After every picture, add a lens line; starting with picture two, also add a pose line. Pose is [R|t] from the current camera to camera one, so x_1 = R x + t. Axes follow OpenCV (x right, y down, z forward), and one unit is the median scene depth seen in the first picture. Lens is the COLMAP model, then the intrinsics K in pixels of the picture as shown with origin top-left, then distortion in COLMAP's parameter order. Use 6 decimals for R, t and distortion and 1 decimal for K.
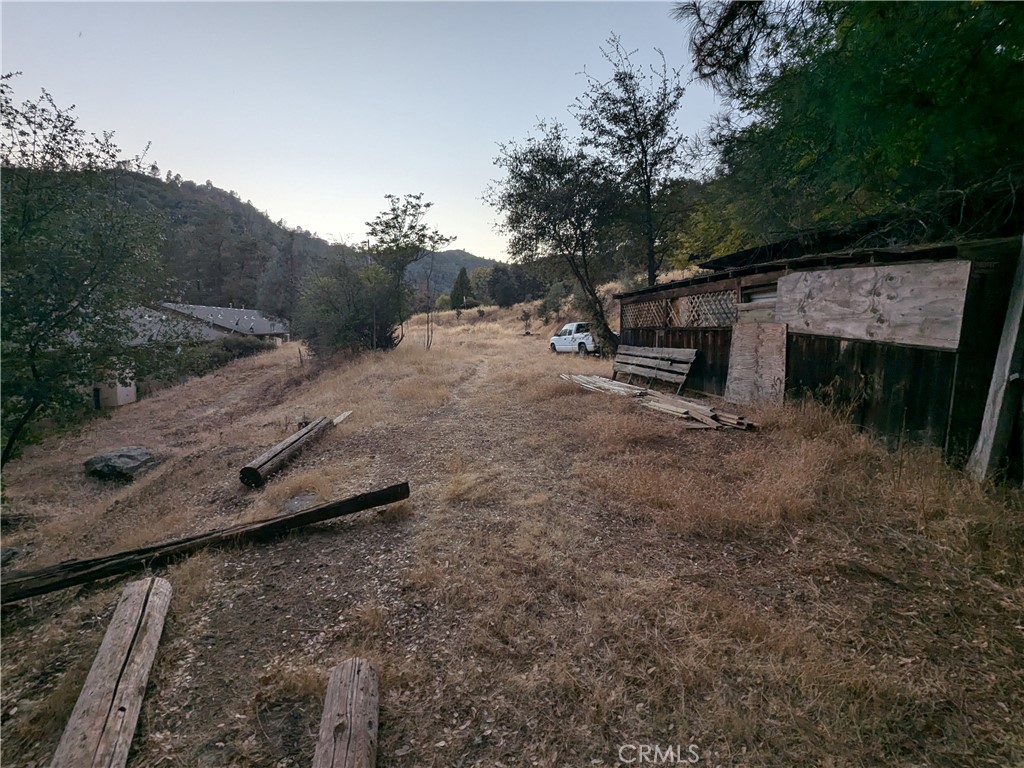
lens RADIAL K [[479.3, 0, 513.5], [0, 479.3, 383.9], [0, 0, 1]] dist [-0.000612, 0.000030]
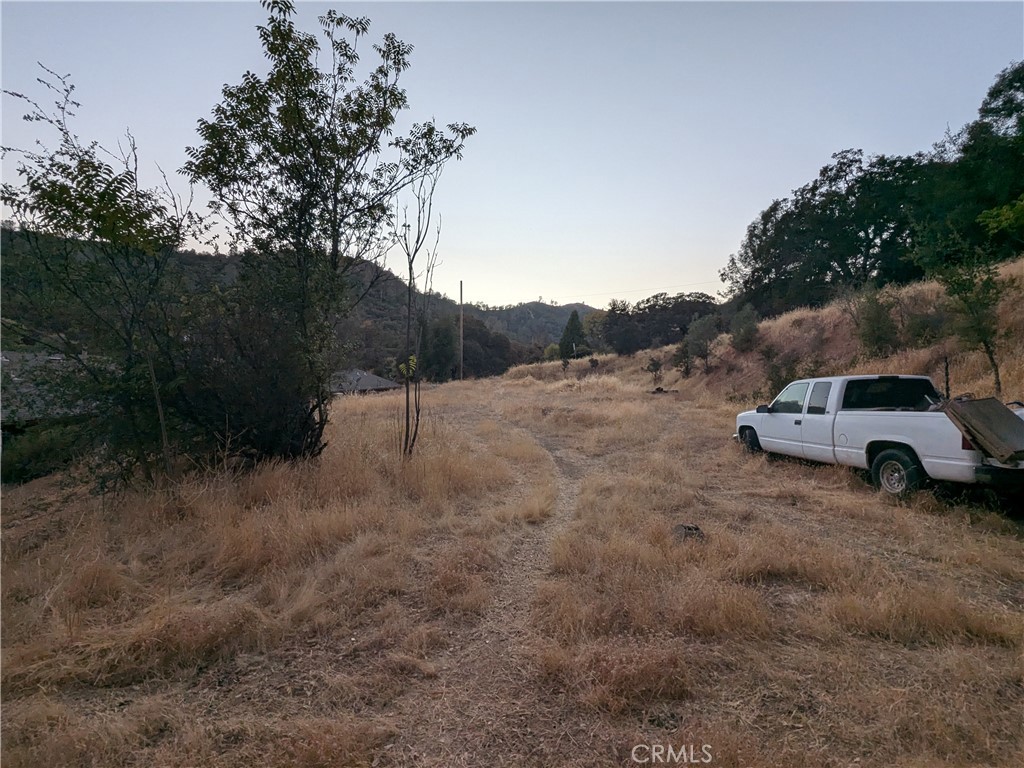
lens RADIAL K [[479.3, 0, 512.2], [0, 479.3, 386.5], [0, 0, 1]] dist [-0.000612, 0.000030]
pose [[0.968852, -0.007286, -0.247534, -0.003235], [-0.018080, 0.994818, -0.100049, -0.028393], [0.246980, 0.101408, 0.963700, 0.213138]]
